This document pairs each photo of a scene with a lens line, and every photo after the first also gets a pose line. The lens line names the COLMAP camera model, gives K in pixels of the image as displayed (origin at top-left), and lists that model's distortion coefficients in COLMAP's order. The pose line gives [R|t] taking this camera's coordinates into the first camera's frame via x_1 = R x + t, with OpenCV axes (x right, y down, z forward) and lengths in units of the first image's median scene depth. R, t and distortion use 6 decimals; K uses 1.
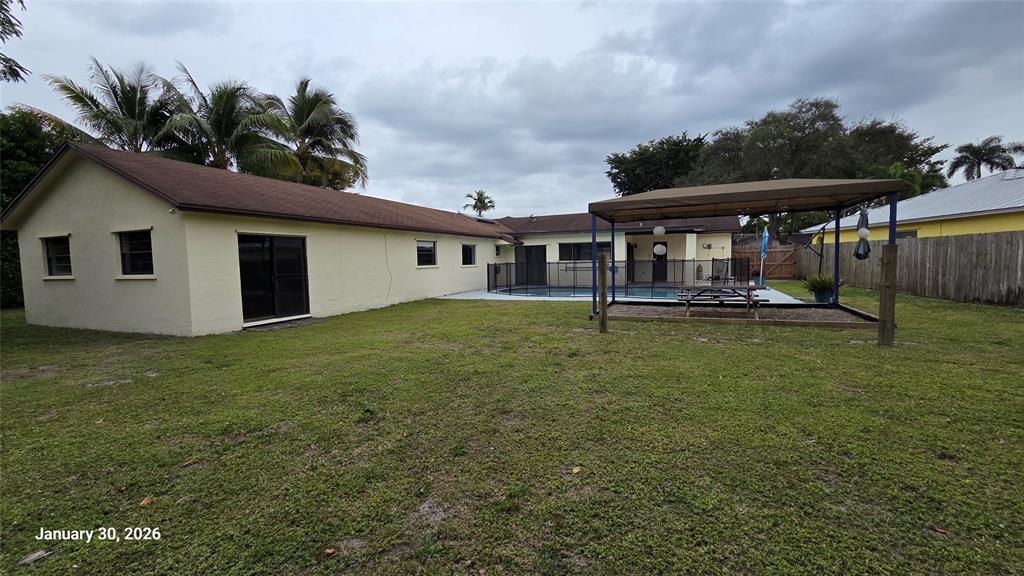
lens RADIAL K [[421.9, 0, 508.9], [0, 421.9, 285.7], [0, 0, 1]] dist [-0.002946, 0.000095]
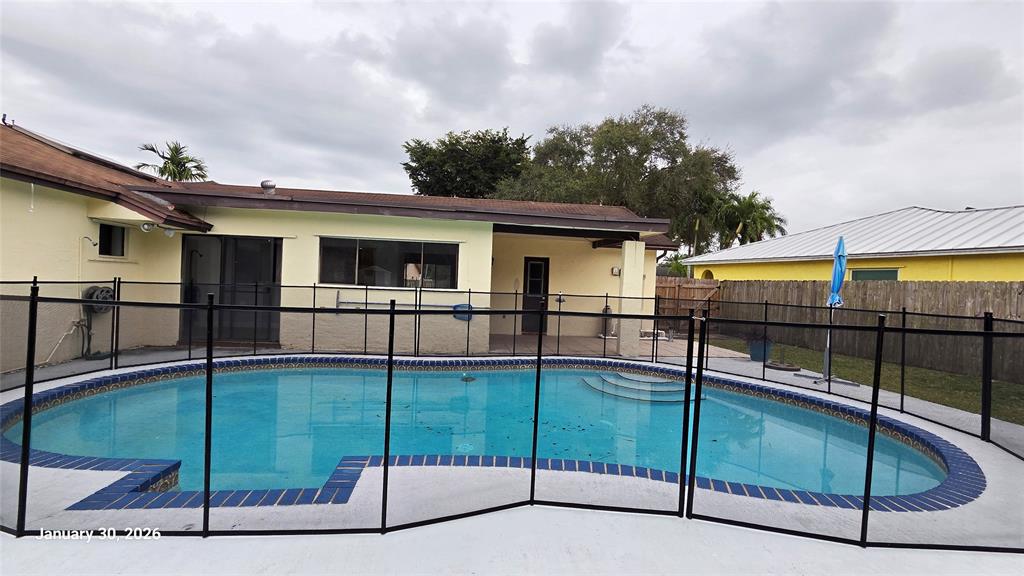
lens RADIAL K [[421.9, 0, 503.4], [0, 421.9, 288.8], [0, 0, 1]] dist [-0.002946, 0.000095]
pose [[0.872016, 0.051057, 0.486807, 0.044593], [-0.028130, 0.998129, -0.054295, -0.021613], [-0.488668, 0.033652, 0.871821, 0.331239]]
